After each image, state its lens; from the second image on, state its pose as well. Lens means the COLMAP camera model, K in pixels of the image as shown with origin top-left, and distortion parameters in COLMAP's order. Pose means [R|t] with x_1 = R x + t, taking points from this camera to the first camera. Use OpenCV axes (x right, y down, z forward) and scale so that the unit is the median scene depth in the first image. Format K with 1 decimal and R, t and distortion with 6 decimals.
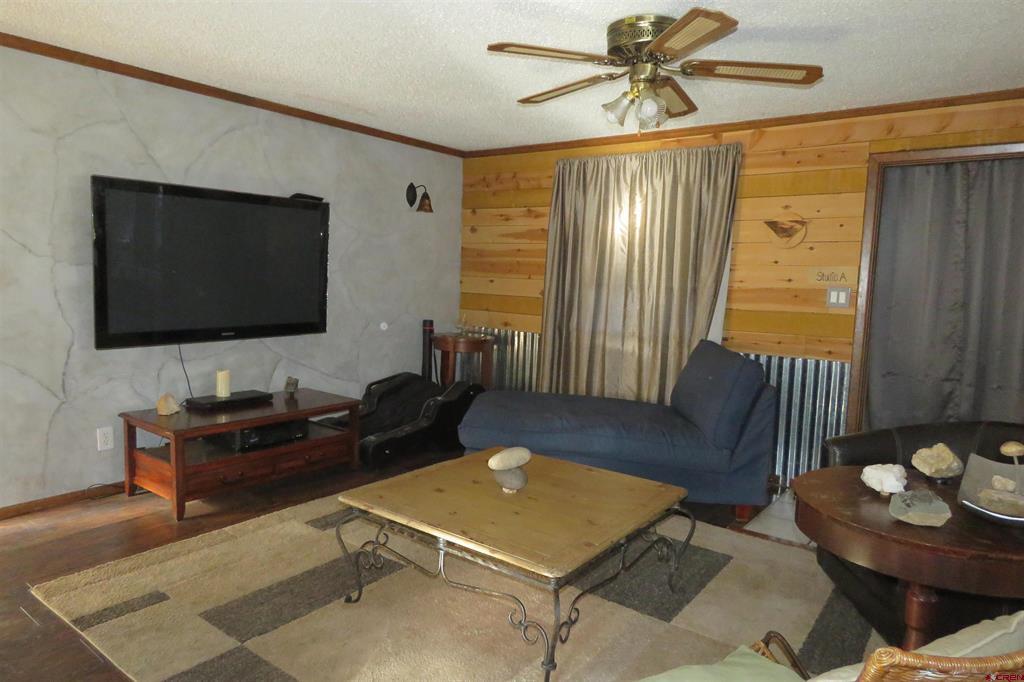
lens RADIAL K [[654.8, 0, 505.9], [0, 654.8, 337.9], [0, 0, 1]] dist [-0.001473, -0.004430]
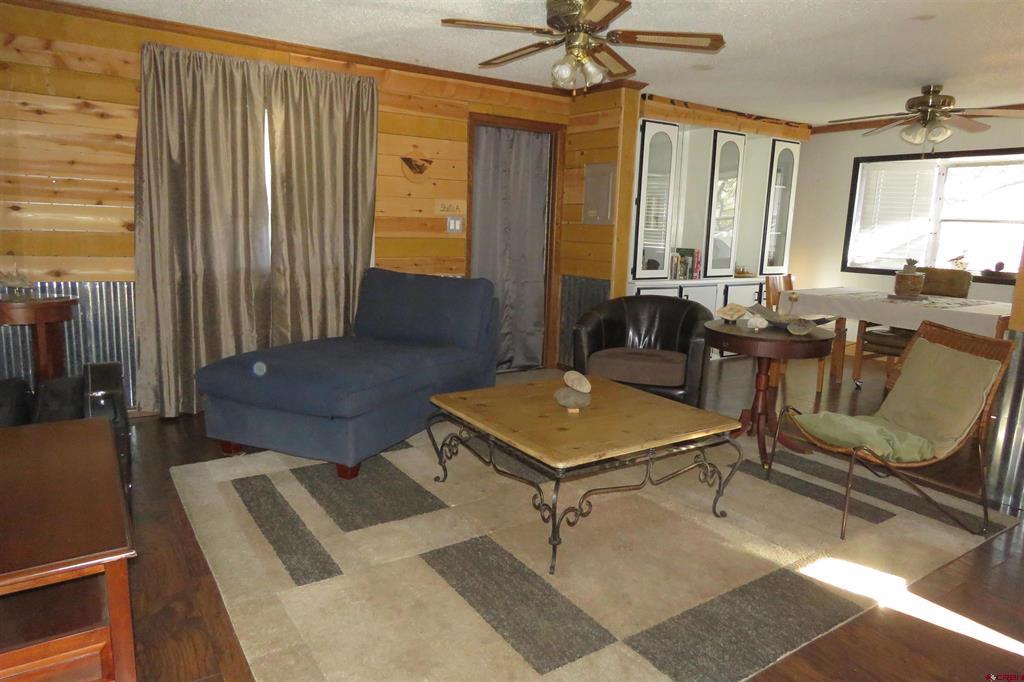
lens RADIAL K [[654.8, 0, 513.2], [0, 654.8, 342.0], [0, 0, 1]] dist [-0.001473, -0.004430]
pose [[0.322728, -0.189410, 0.927346, -0.657029], [0.067318, 0.981884, 0.177122, -0.054164], [-0.944095, 0.005264, 0.329632, 0.460640]]
